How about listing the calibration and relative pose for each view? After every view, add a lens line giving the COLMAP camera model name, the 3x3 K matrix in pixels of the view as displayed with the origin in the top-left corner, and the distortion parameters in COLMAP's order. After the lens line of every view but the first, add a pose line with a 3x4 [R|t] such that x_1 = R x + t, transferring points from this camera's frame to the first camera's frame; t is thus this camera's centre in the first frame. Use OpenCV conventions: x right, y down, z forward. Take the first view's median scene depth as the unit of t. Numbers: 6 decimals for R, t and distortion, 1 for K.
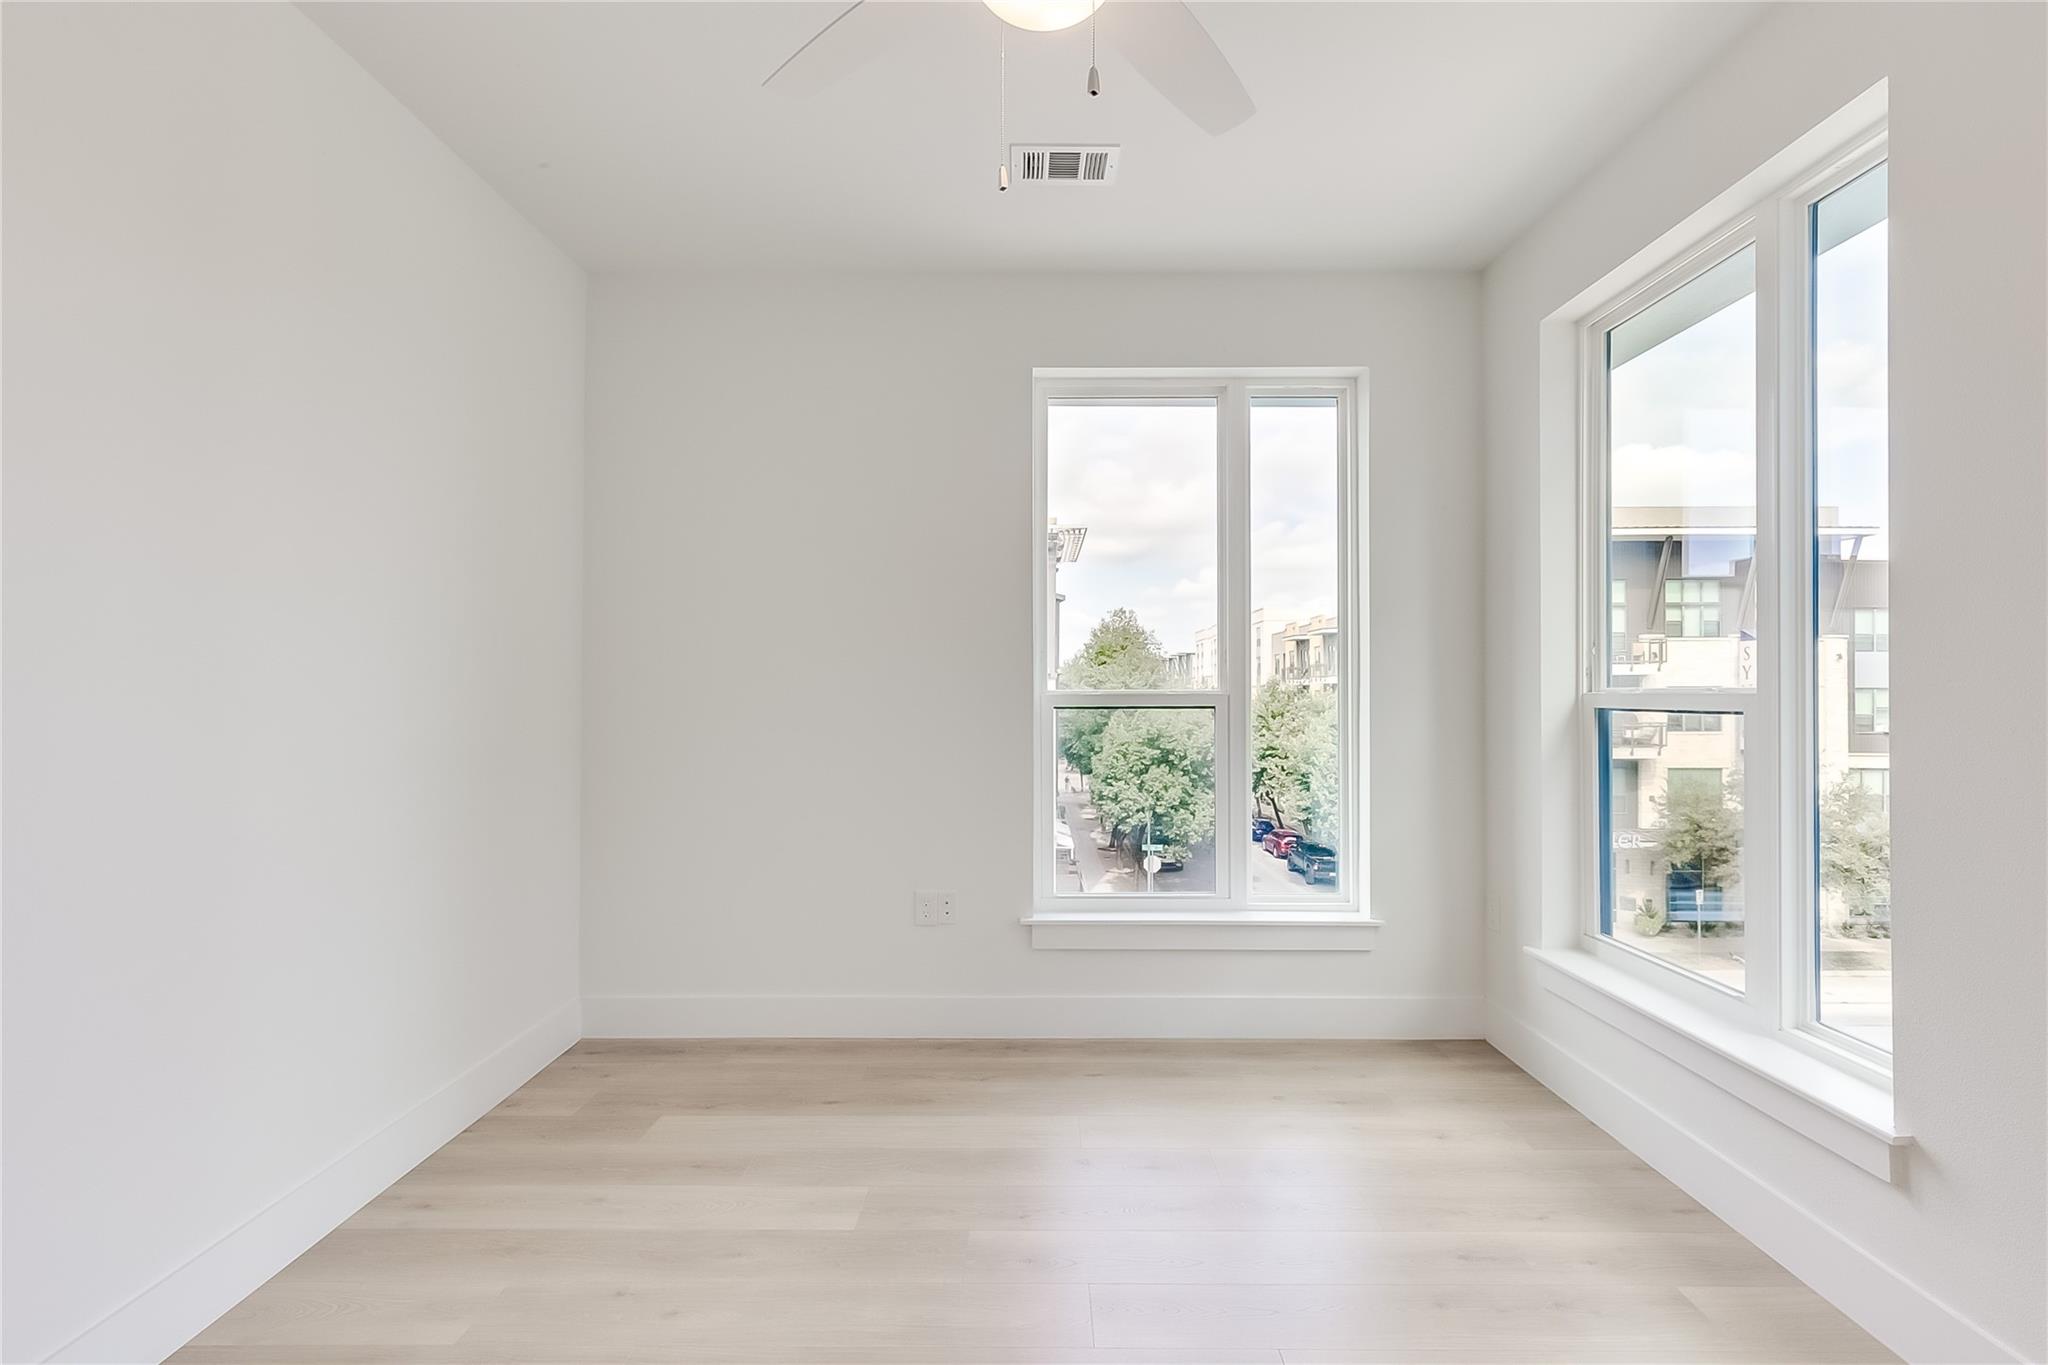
lens RADIAL K [[923.7, 0, 1042.7], [0, 923.7, 686.6], [0, 0, 1]] dist [0.008928, -0.003775]
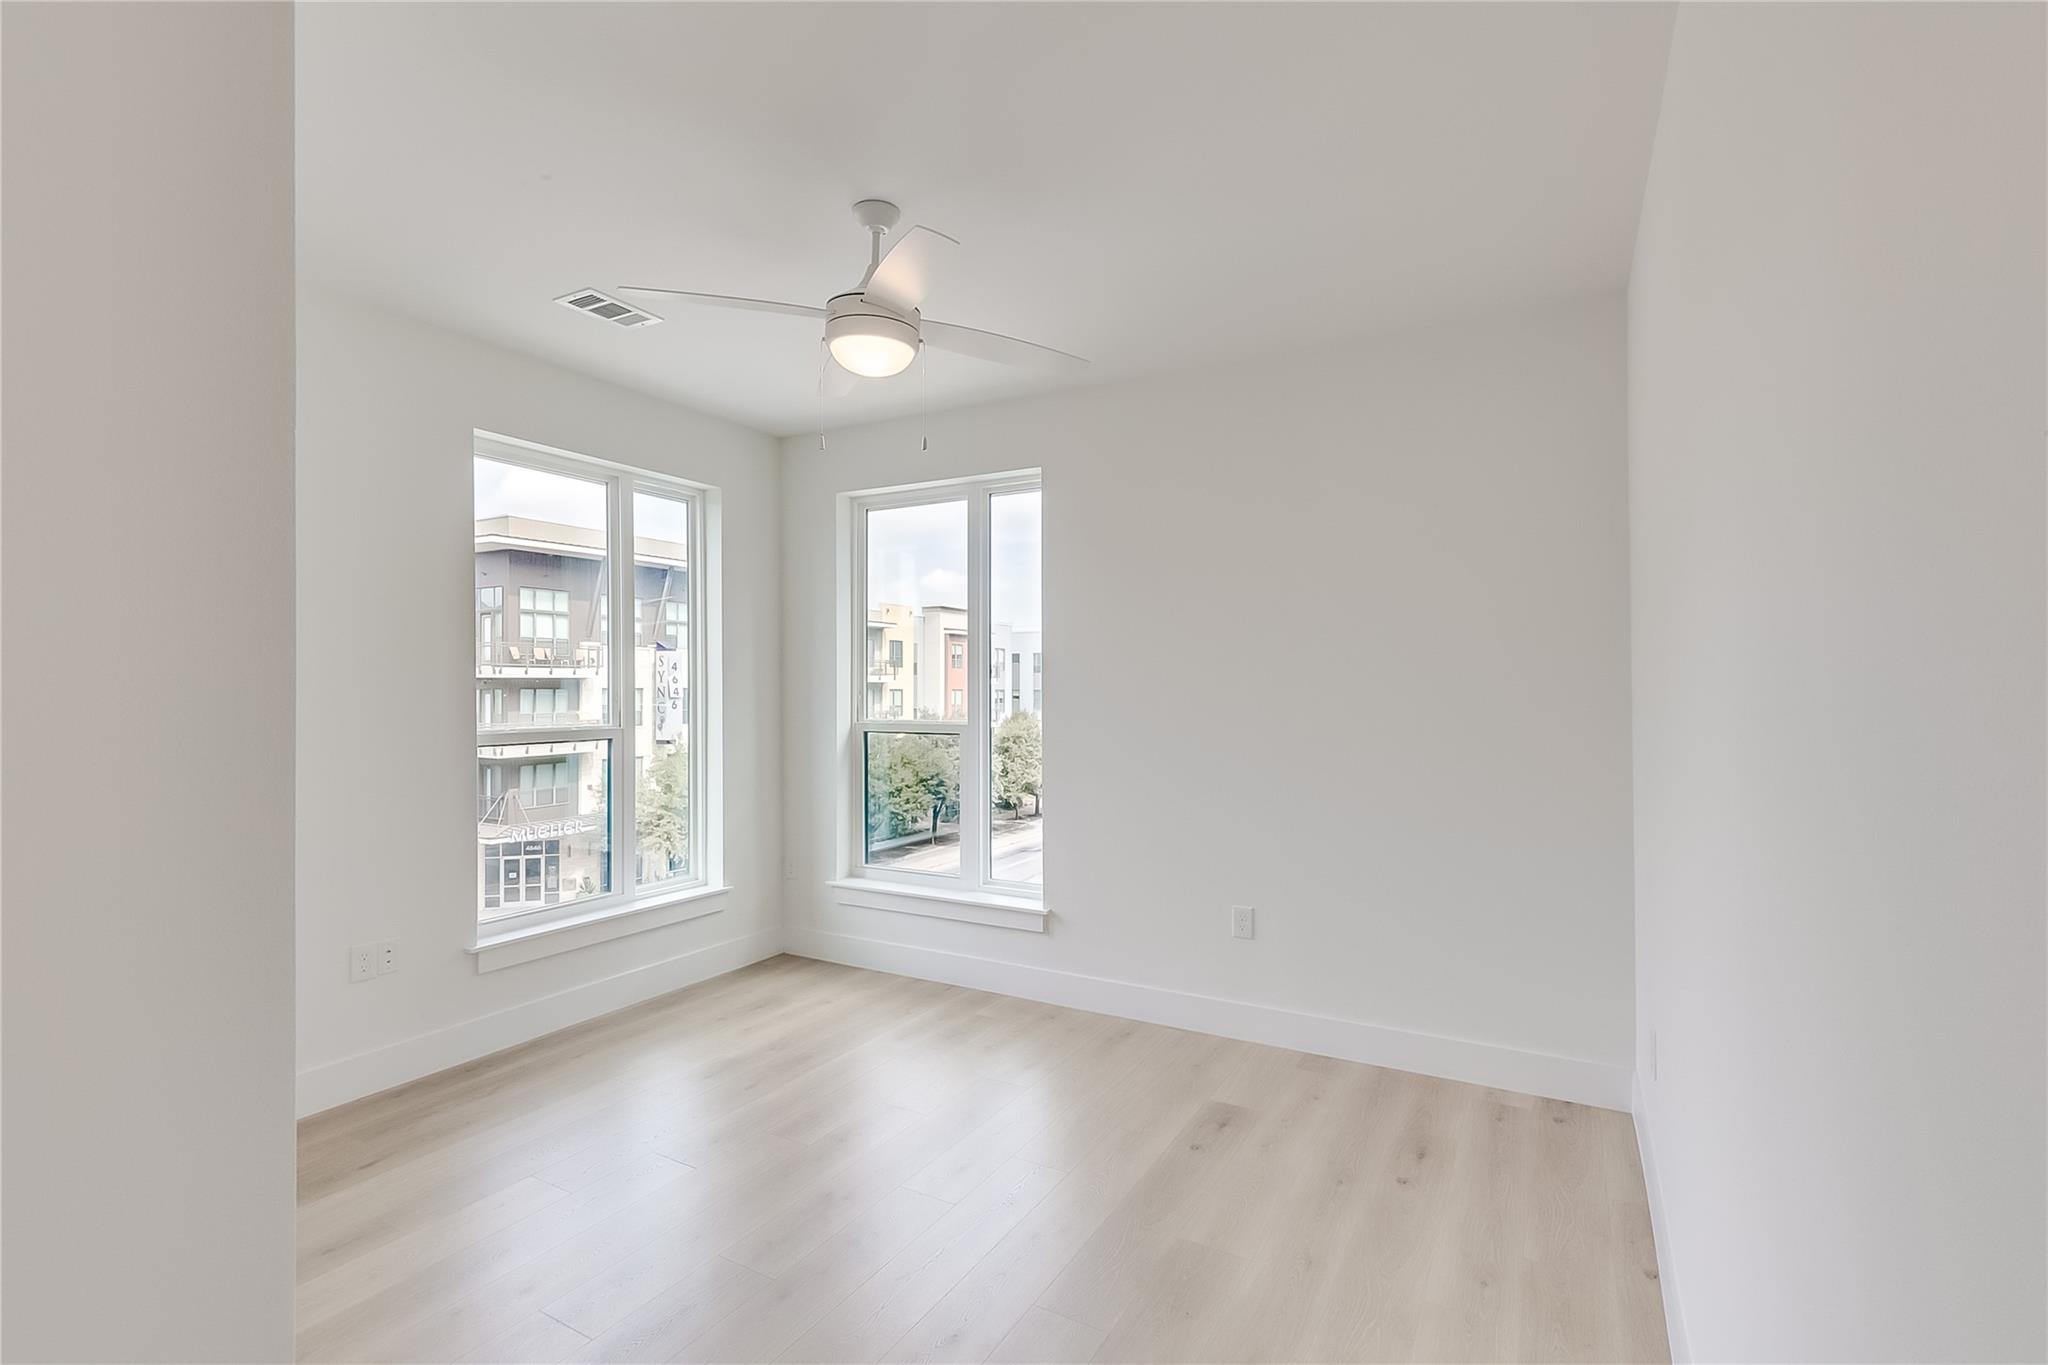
lens RADIAL K [[923.7, 0, 1007.2], [0, 923.7, 679.4], [0, 0, 1]] dist [0.008928, -0.003775]
pose [[0.502472, 0.010980, 0.864524, -0.650107], [-0.008007, 0.999936, -0.008046, -0.054314], [-0.864556, -0.002880, 0.502527, -0.066549]]
